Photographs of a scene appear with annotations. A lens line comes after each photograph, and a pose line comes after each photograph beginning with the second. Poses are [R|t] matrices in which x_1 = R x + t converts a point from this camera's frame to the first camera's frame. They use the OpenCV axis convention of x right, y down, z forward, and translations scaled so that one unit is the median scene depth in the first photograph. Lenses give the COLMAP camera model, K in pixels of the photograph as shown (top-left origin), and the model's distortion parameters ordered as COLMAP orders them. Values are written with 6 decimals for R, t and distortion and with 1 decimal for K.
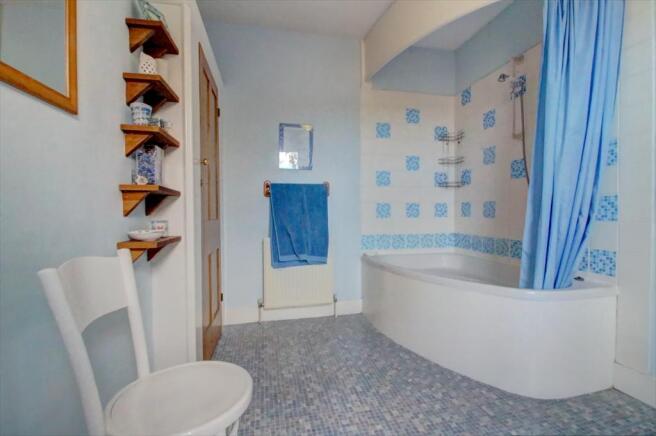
lens RADIAL K [[306.3, 0, 328.6], [0, 306.3, 219.5], [0, 0, 1]] dist [-0.018359, -0.003207]
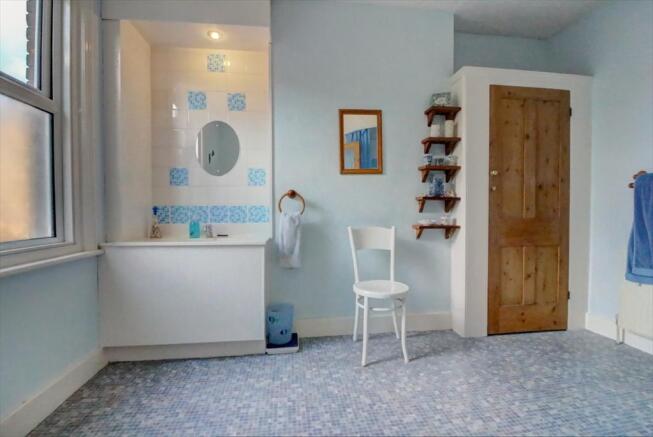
lens RADIAL K [[304.9, 0, 326.5], [0, 304.9, 214.5], [0, 0, 1]] dist [-0.018359, -0.003207]
pose [[-0.092900, 0.021376, -0.995446, 0.999781], [-0.028244, 0.999311, 0.024095, -0.019152], [0.995275, 0.030354, -0.092232, 0.402583]]
